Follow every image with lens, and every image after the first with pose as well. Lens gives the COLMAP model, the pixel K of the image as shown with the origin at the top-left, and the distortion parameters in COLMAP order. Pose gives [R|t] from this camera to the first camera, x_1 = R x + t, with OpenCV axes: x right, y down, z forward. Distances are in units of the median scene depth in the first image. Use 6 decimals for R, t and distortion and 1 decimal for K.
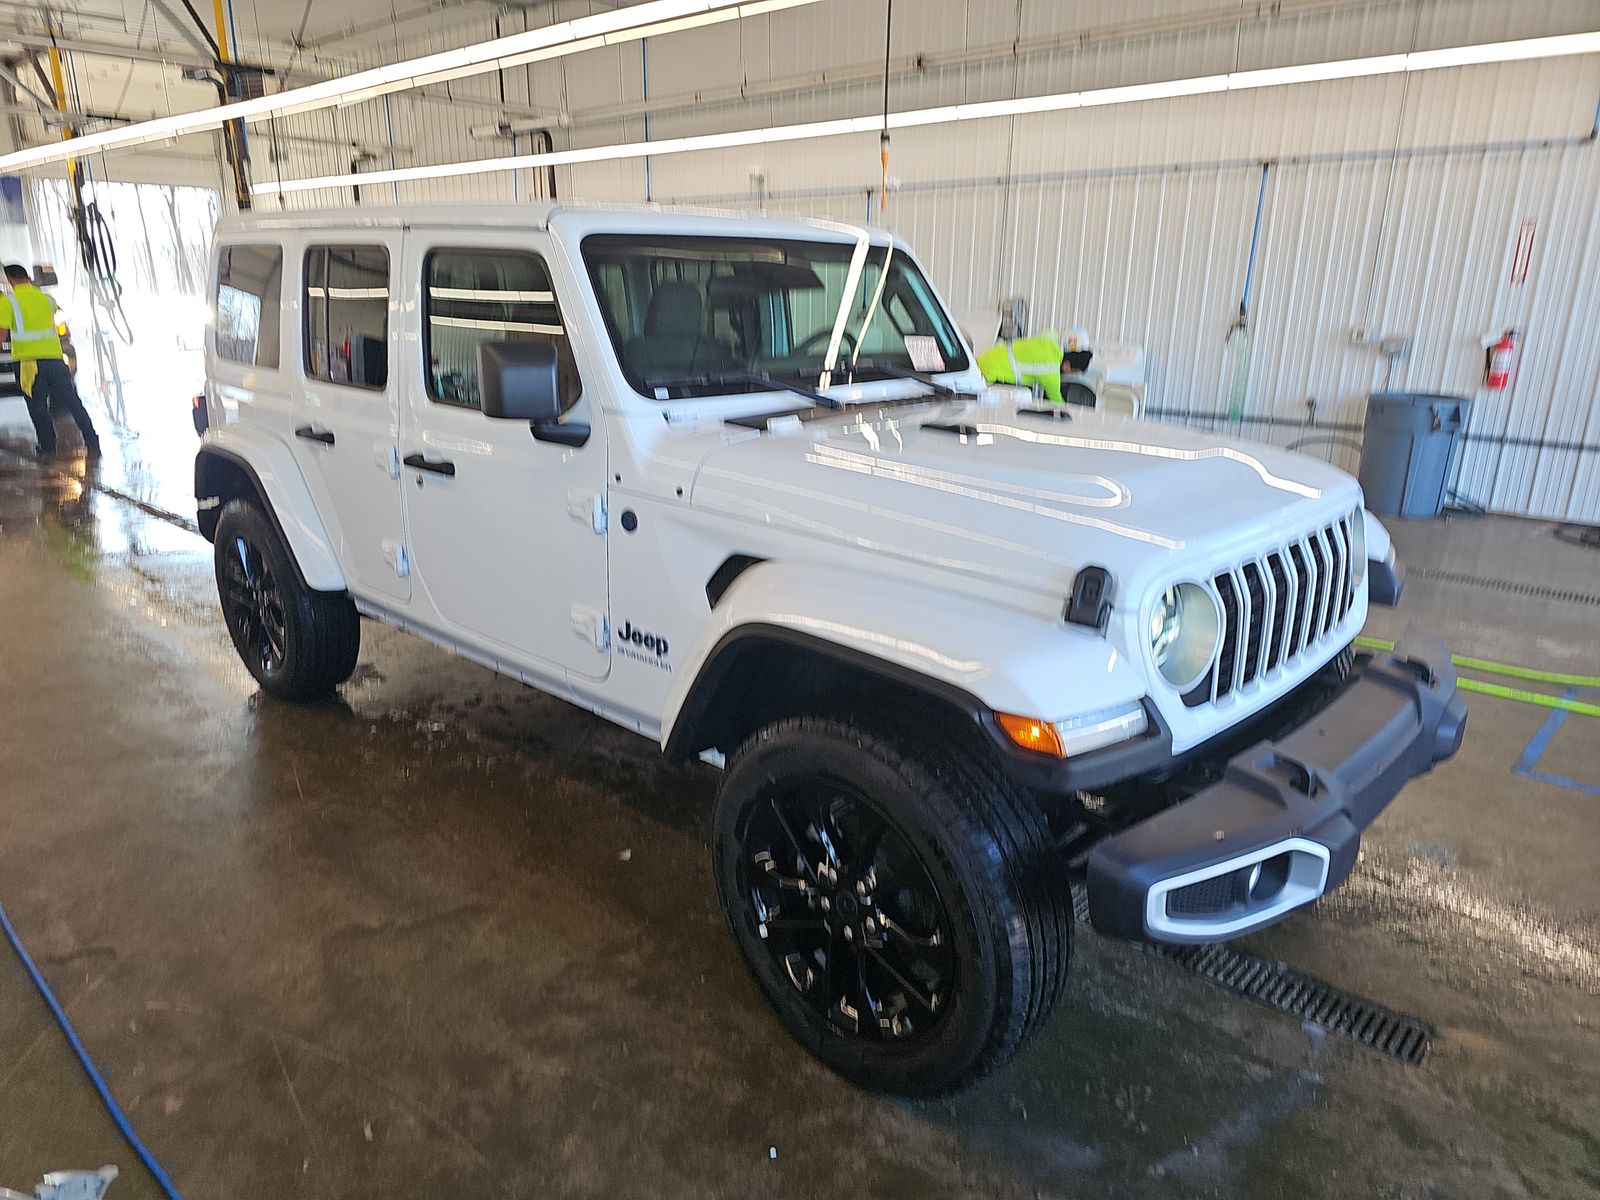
lens RADIAL K [[1083.9, 0, 799.7], [0, 1083.9, 627.0], [0, 0, 1]] dist [0.002975, 0.000685]
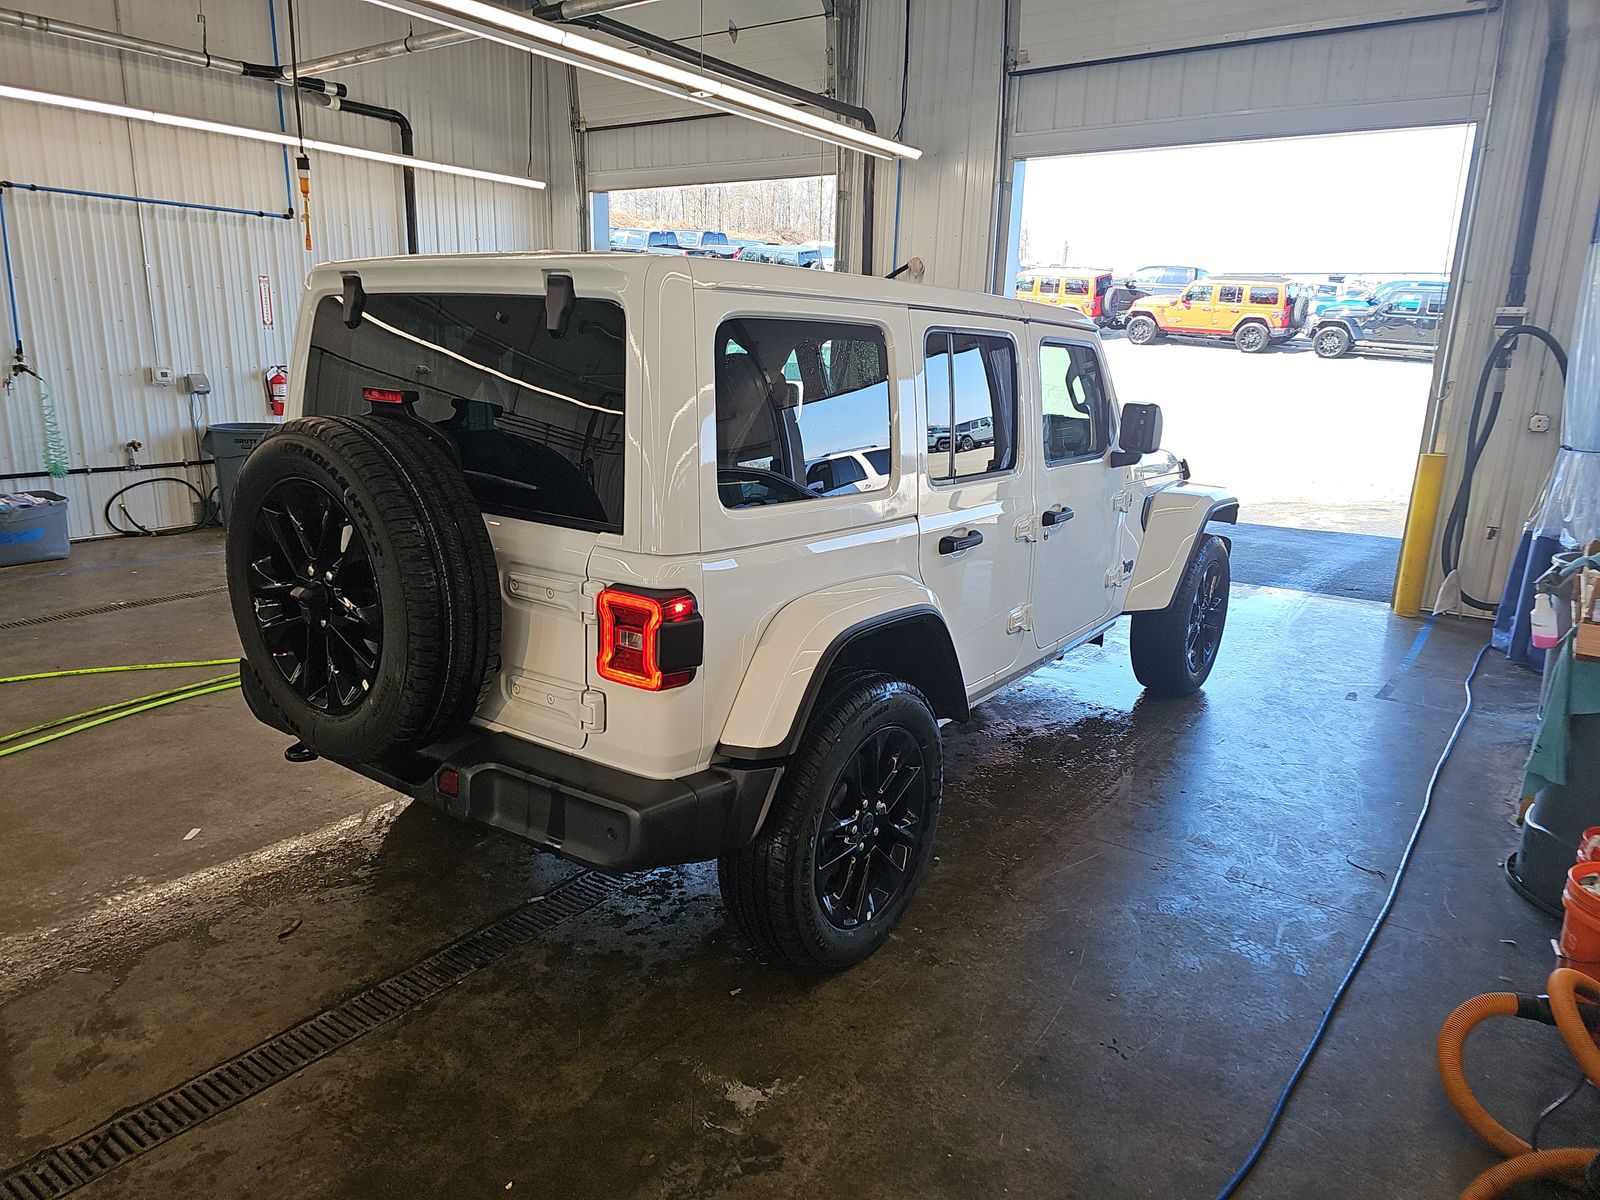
lens RADIAL K [[1091.7, 0, 808.8], [0, 1091.7, 600.2], [0, 0, 1]] dist [0.084217, -0.079224]
pose [[-0.142639, -0.236662, 0.961065, -0.644884], [0.270918, 0.924576, 0.267885, -0.199272], [-0.951976, 0.298580, -0.067765, 0.589435]]
